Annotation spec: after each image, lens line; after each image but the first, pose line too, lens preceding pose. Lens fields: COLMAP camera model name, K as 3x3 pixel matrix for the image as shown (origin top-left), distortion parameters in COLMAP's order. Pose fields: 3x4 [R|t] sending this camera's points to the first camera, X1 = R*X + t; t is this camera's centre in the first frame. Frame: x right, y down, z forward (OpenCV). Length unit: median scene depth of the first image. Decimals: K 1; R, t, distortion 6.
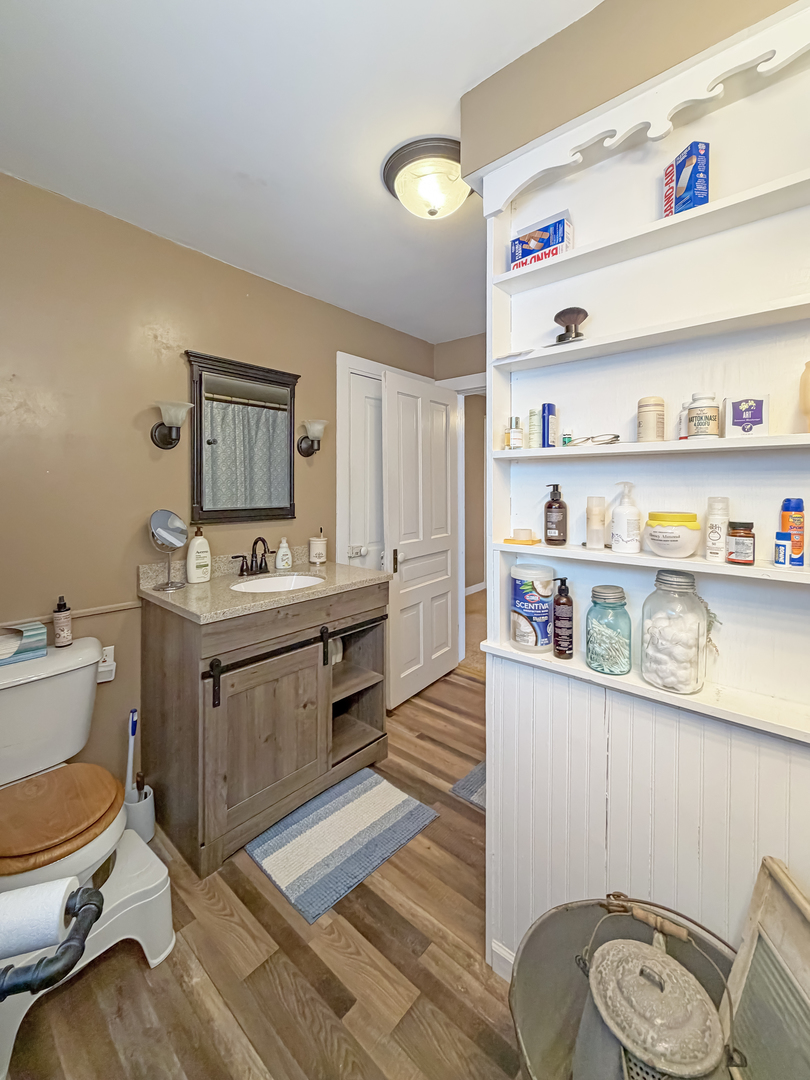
lens RADIAL K [[436.7, 0, 405.0], [0, 436.7, 540.0], [0, 0, 1]] dist [-0.000348, 0.000013]
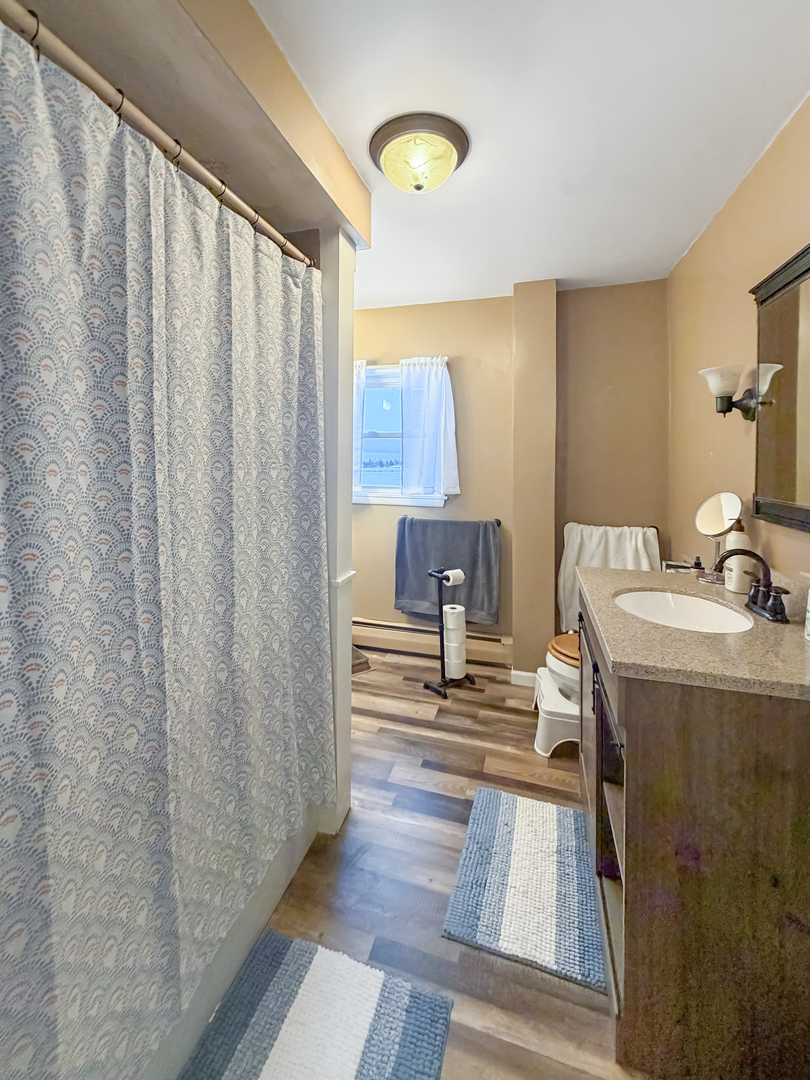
lens RADIAL K [[436.7, 0, 405.0], [0, 436.7, 540.0], [0, 0, 1]] dist [-0.000348, 0.000013]
pose [[-0.902051, 0.073944, -0.425248, 0.464514], [-0.058905, 0.954910, 0.290994, -0.219991], [0.427591, 0.287541, -0.857022, 1.679653]]
